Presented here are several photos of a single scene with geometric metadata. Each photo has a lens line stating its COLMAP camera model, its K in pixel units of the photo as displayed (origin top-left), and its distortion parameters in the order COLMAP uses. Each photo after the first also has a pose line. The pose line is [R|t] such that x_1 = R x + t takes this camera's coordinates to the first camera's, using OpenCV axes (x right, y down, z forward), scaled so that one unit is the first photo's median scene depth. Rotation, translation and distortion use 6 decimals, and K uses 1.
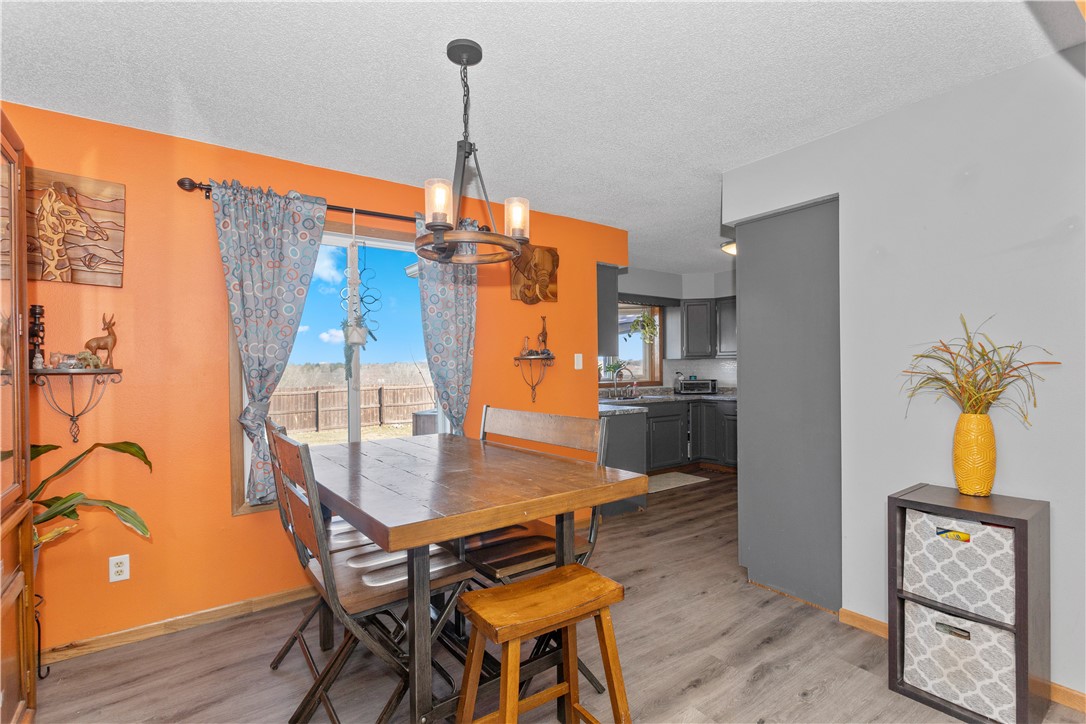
lens RADIAL K [[515.2, 0, 543.2], [0, 515.2, 366.3], [0, 0, 1]] dist [0.003667, 0.000828]
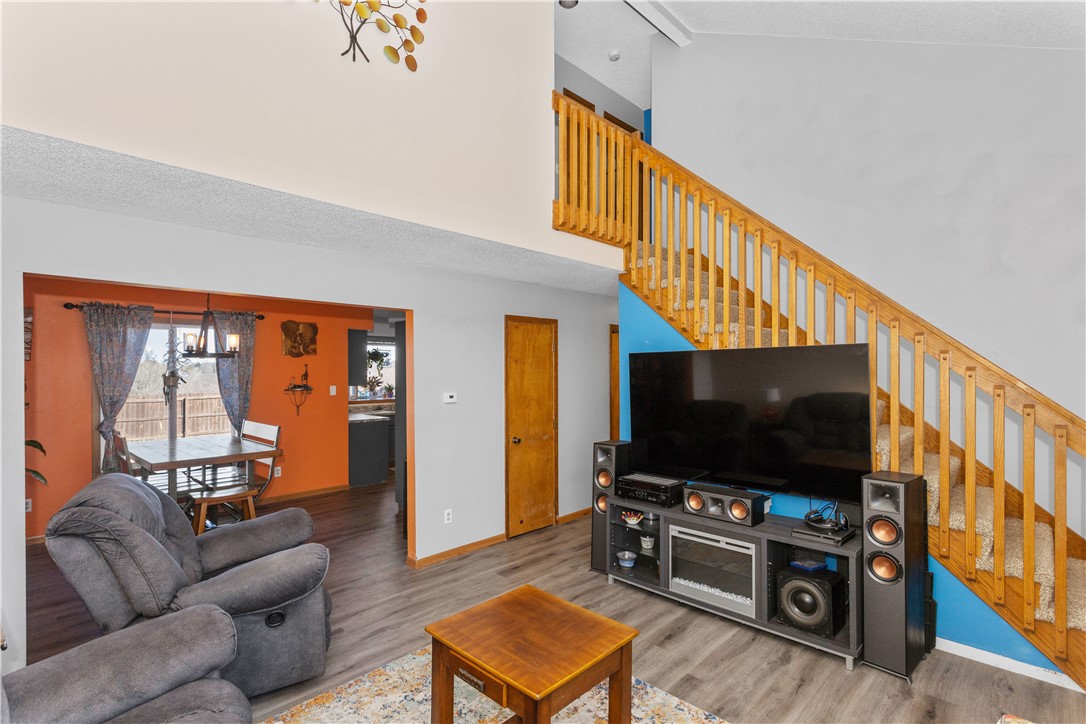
lens RADIAL K [[515.2, 0, 543.2], [0, 515.2, 366.3], [0, 0, 1]] dist [0.003667, 0.000828]
pose [[0.984108, 0.010373, 0.177268, 0.548555], [-0.009386, 0.999935, -0.006405, -0.102532], [-0.177323, 0.004640, 0.984142, -0.933017]]
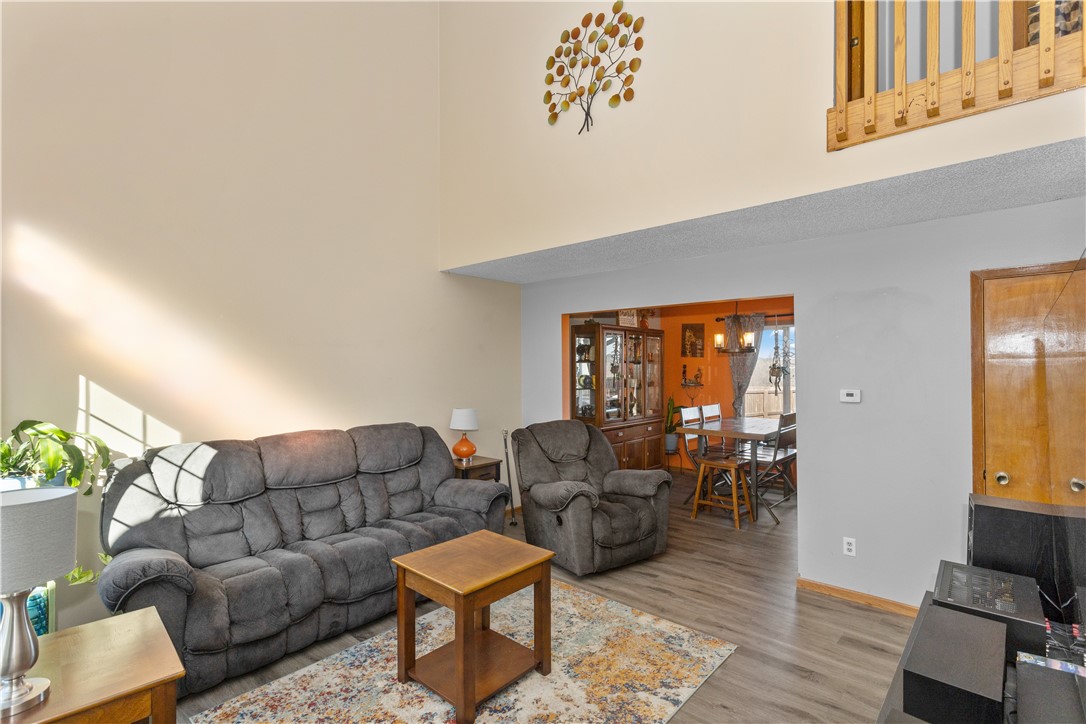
lens RADIAL K [[516.1, 0, 549.5], [0, 516.1, 361.4], [0, 0, 1]] dist [-0.000266, 0.000156]
pose [[0.210092, 0.000587, -0.977682, 1.458549], [0.002791, 0.999995, 0.001200, -0.100236], [0.977678, -0.002981, 0.210089, -0.384217]]
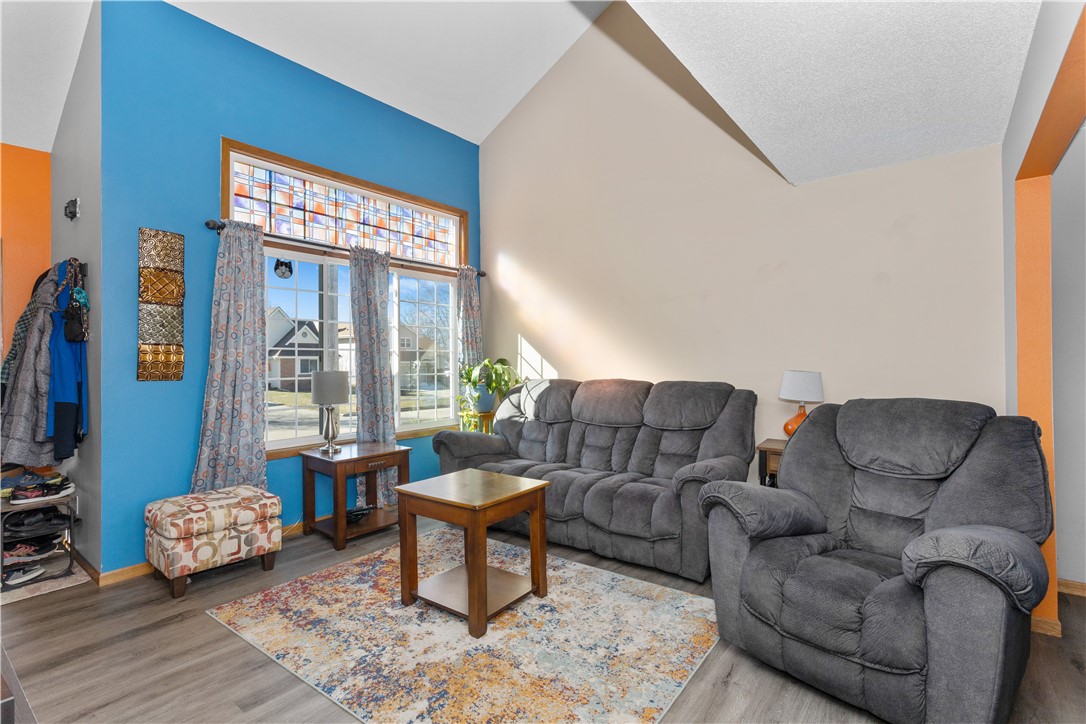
lens RADIAL K [[515.2, 0, 543.2], [0, 515.2, 366.3], [0, 0, 1]] dist [0.003667, 0.000828]
pose [[-0.960072, 0.020140, -0.279028, 0.768046], [0.017120, 0.999766, 0.013255, 0.001310], [0.279229, 0.007949, -0.960192, 0.506890]]
